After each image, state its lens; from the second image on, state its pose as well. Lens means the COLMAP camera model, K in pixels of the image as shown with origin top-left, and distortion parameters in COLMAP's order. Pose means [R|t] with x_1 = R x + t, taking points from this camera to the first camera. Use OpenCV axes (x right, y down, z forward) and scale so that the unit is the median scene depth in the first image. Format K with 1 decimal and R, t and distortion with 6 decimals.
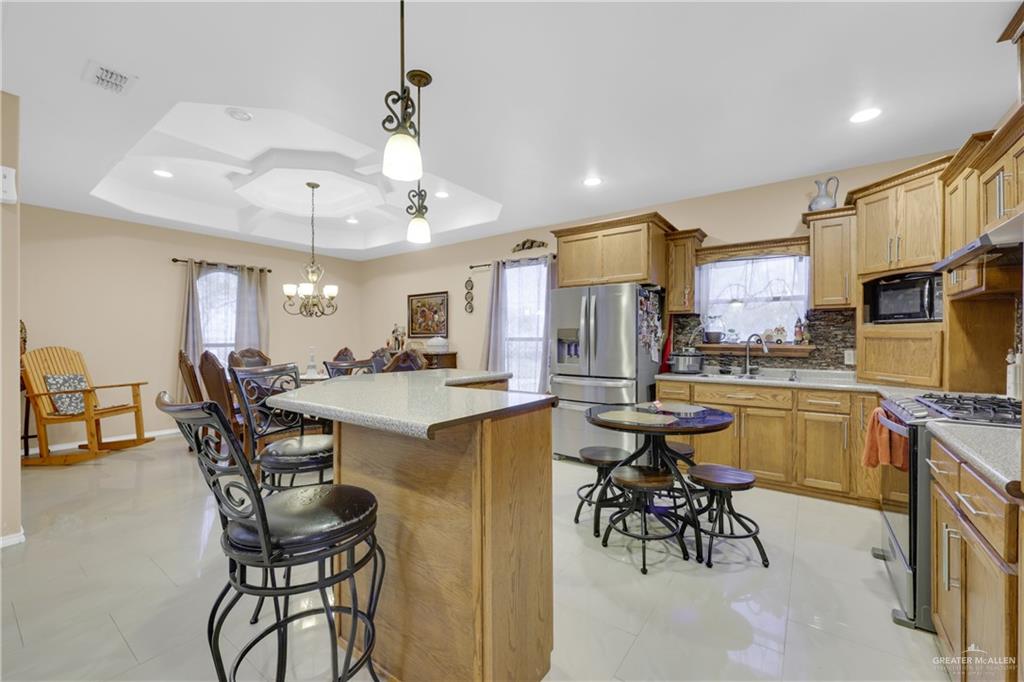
lens RADIAL K [[414.2, 0, 512.0], [0, 414.2, 341.0], [0, 0, 1]] dist [0.000766, 0.000237]
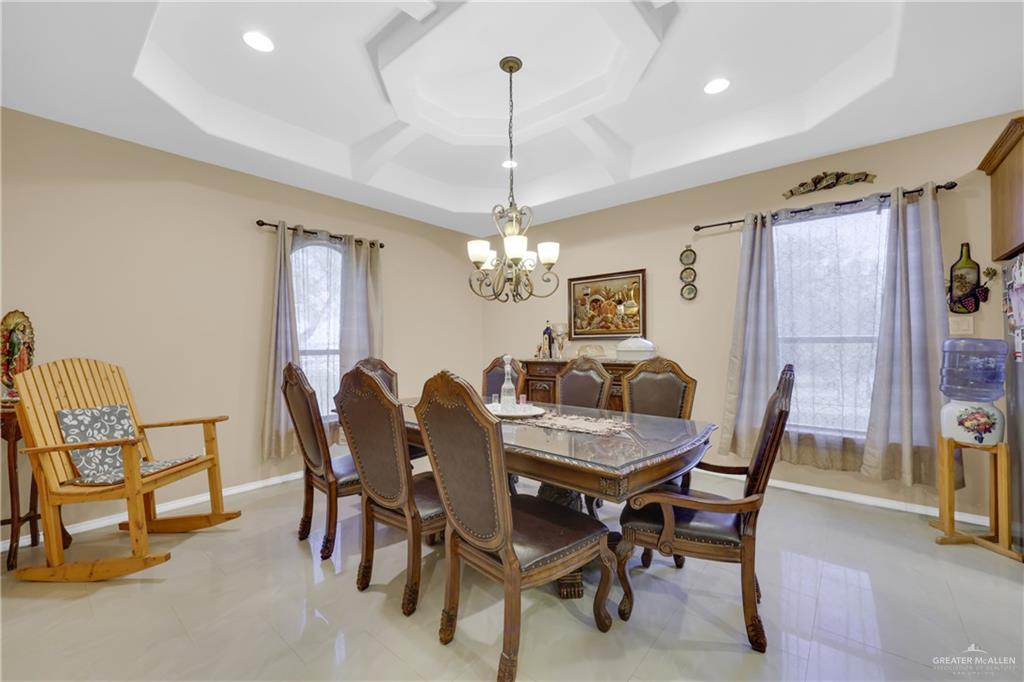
lens RADIAL K [[407.7, 0, 512.0], [0, 407.7, 341.0], [0, 0, 1]] dist [-0.009002, 0.000252]
pose [[0.997902, -0.008247, -0.064210, -0.386365], [0.007558, 0.999911, -0.010961, 0.001199], [0.064295, 0.010453, 0.997876, 0.396061]]
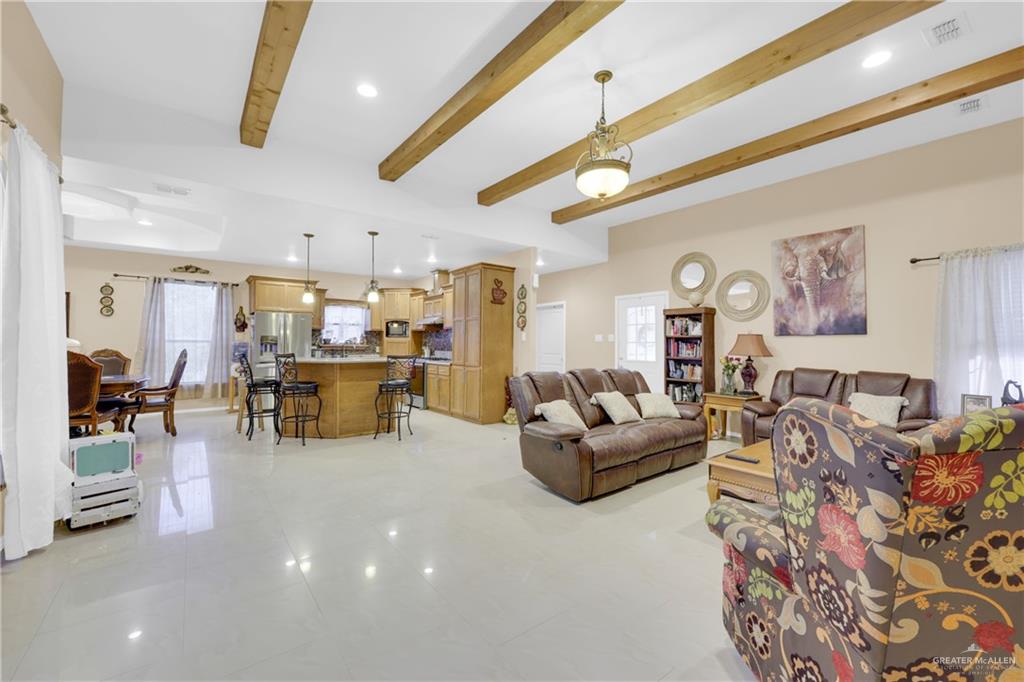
lens RADIAL K [[424.5, 0, 512.0], [0, 424.5, 341.0], [0, 0, 1]] dist [-0.000523, 0.000076]
pose [[0.279207, 0.008455, 0.960194, -0.990782], [-0.004505, 0.999962, -0.007496, 0.001402], [-0.960220, -0.002233, 0.279234, -0.367317]]
